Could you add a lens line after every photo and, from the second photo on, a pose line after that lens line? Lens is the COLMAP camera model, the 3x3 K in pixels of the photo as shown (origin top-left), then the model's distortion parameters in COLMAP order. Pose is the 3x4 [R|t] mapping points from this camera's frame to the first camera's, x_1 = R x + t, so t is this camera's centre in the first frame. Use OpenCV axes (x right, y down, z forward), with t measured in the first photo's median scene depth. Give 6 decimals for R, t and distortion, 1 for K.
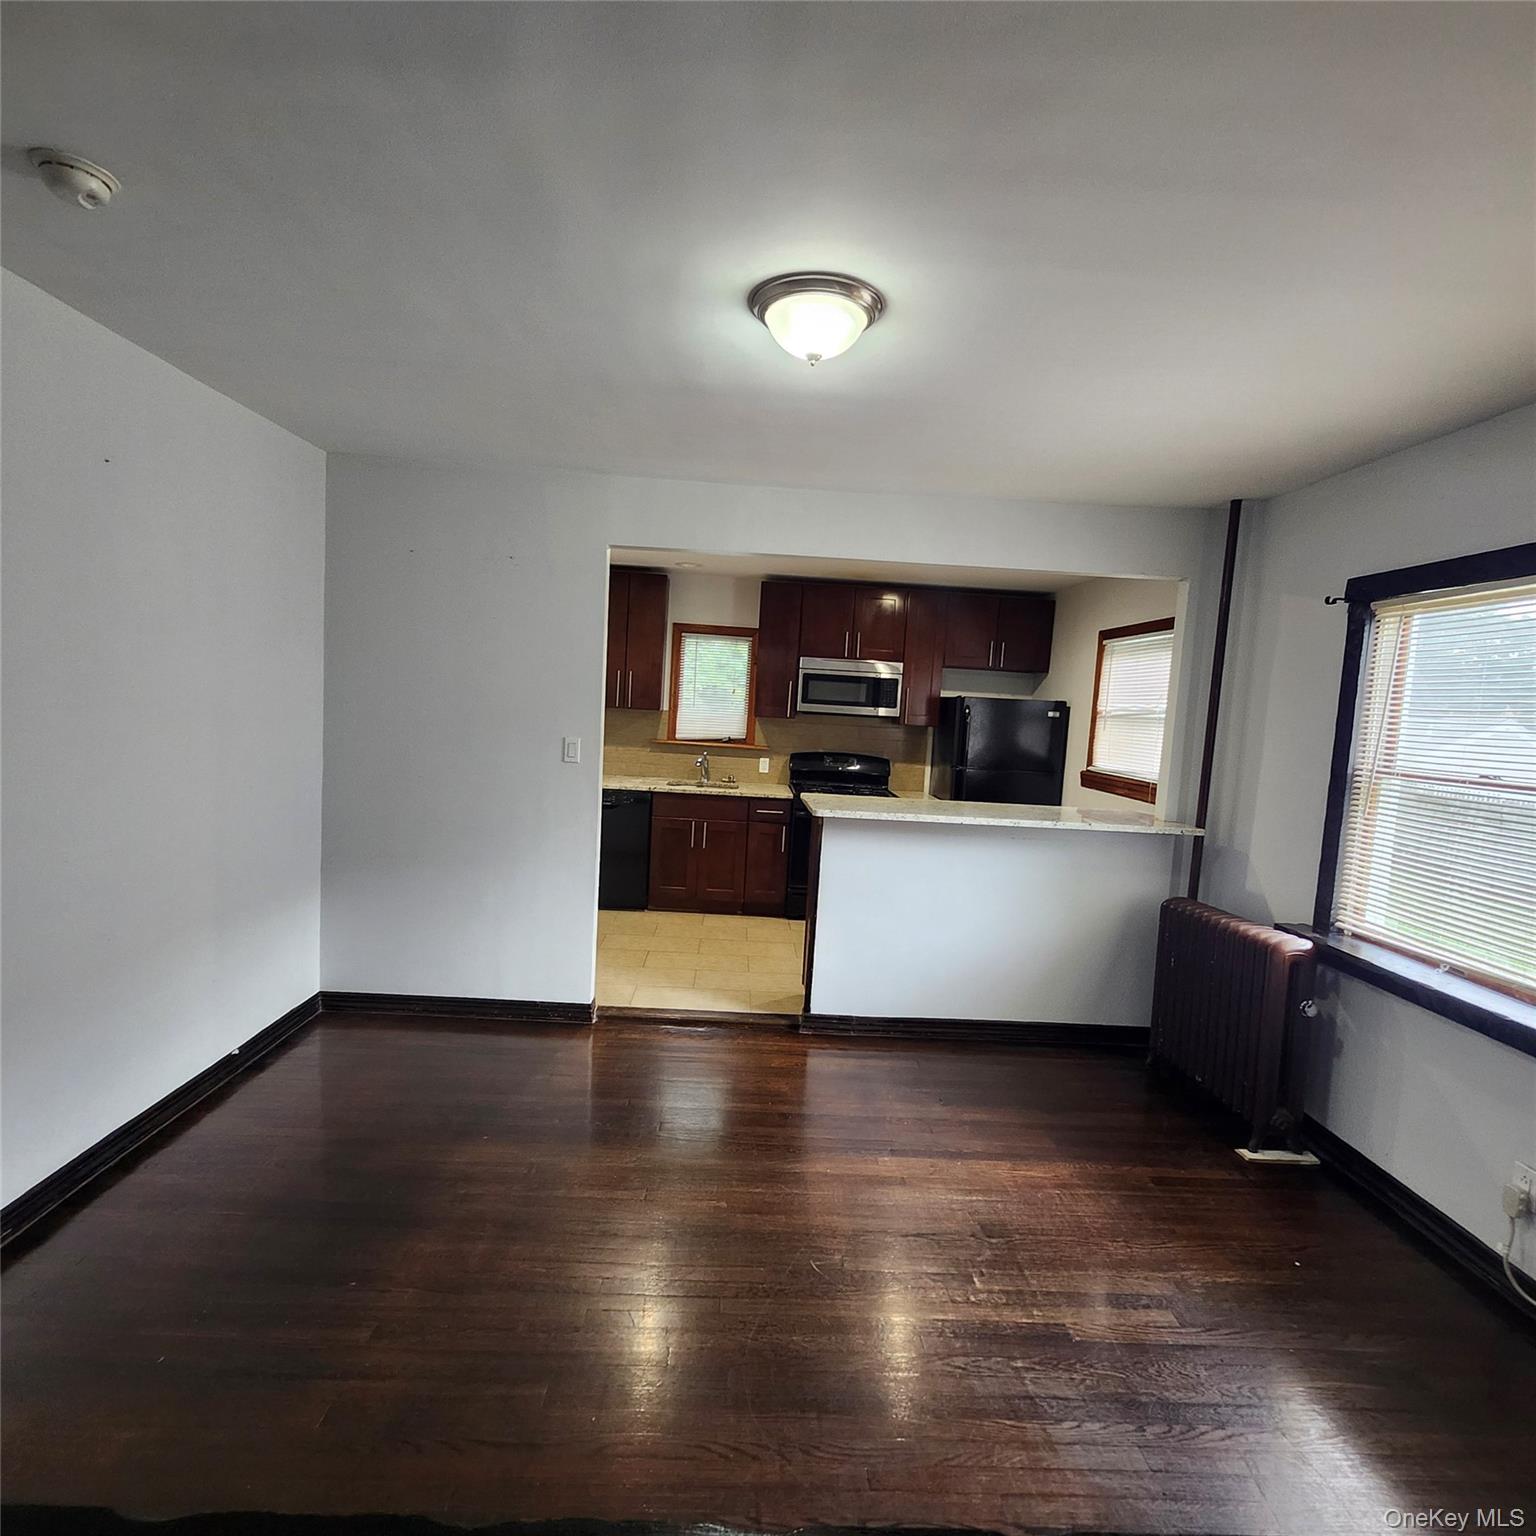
lens RADIAL K [[803.1, 0, 769.8], [0, 803.1, 765.8], [0, 0, 1]] dist [0.017281, -0.003887]
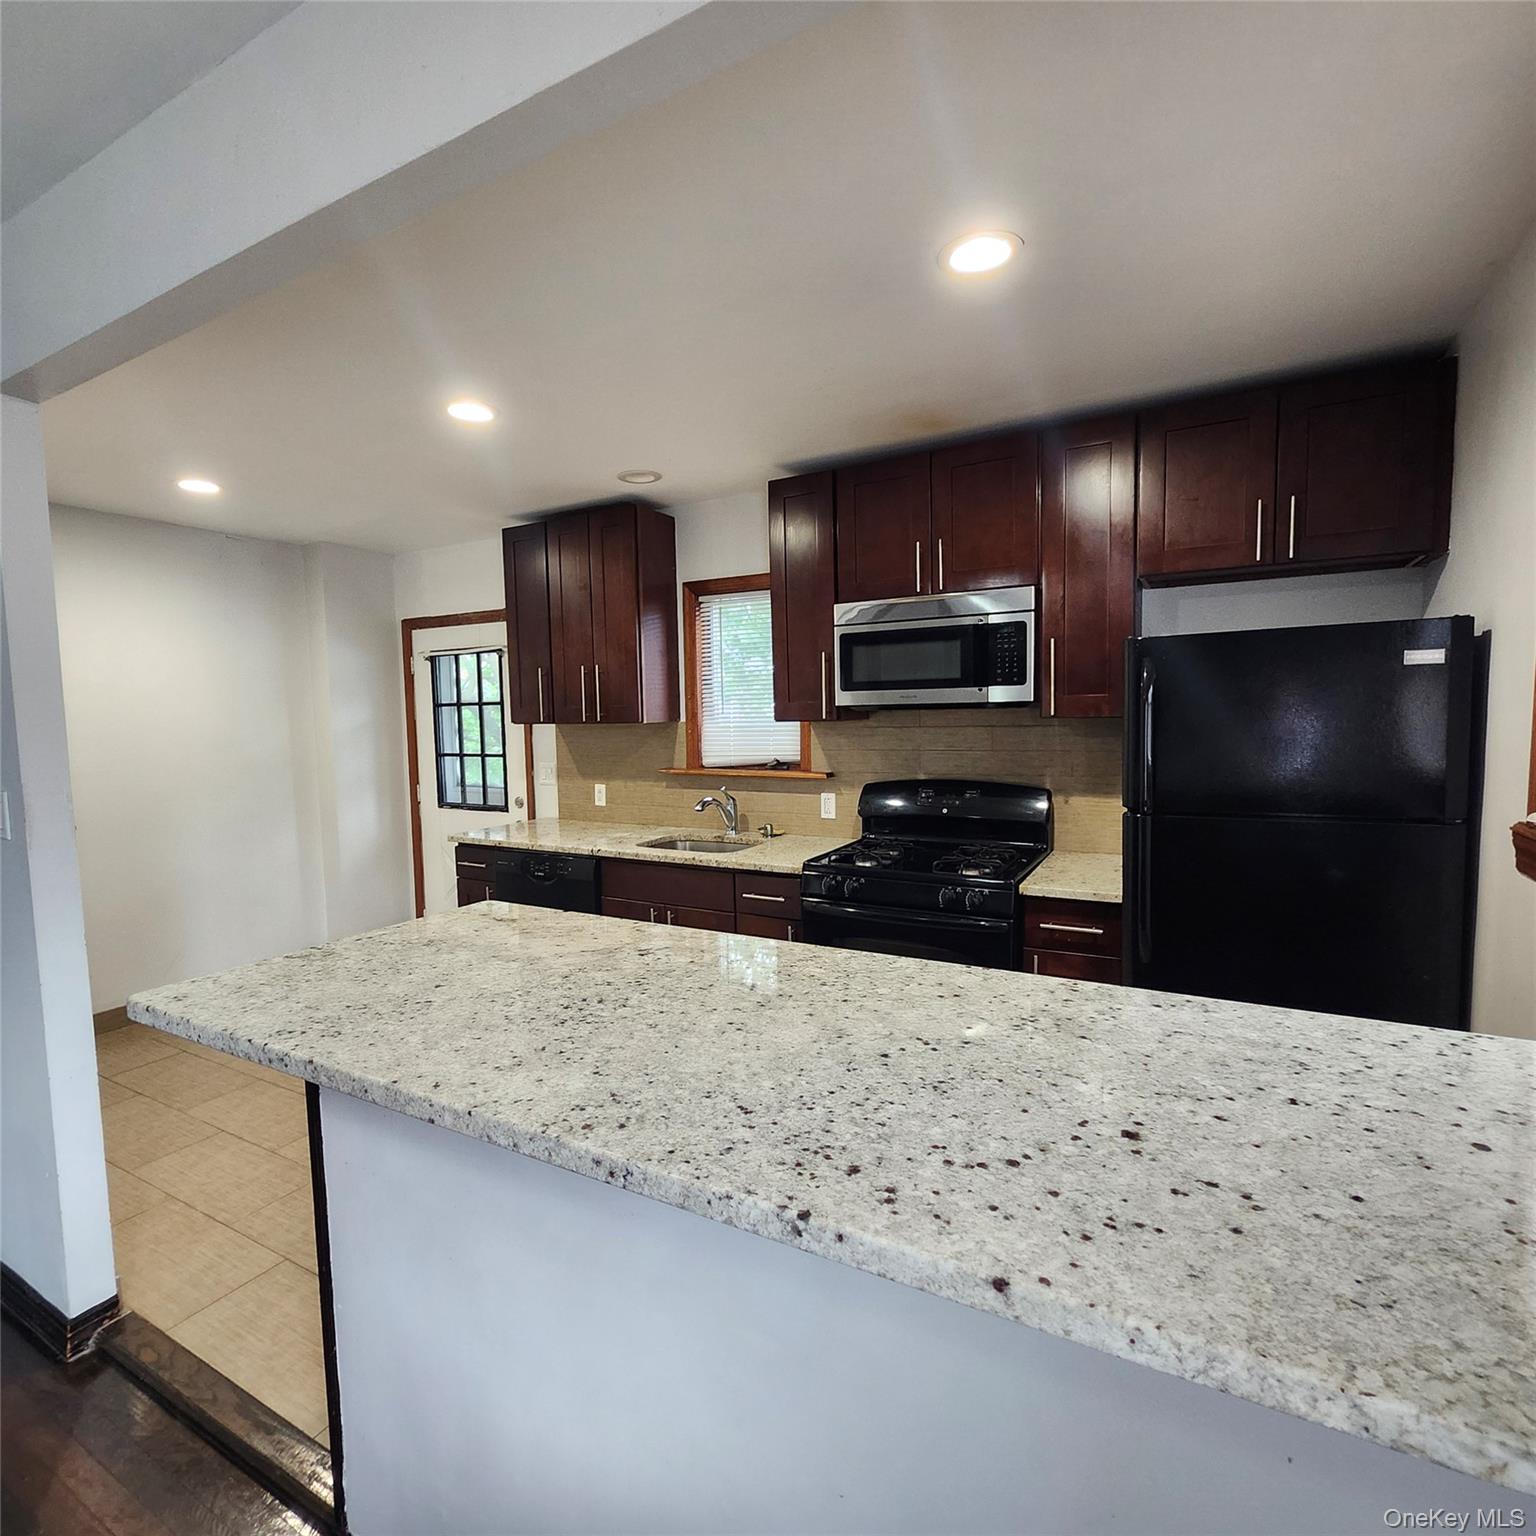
lens RADIAL K [[803.1, 0, 770.3], [0, 803.1, 775.5], [0, 0, 1]] dist [0.017281, -0.003887]
pose [[0.858241, -0.032988, -0.512185, 0.268690], [0.026463, 0.999449, -0.020028, -0.012555], [0.512564, 0.003634, 0.858641, 0.517894]]
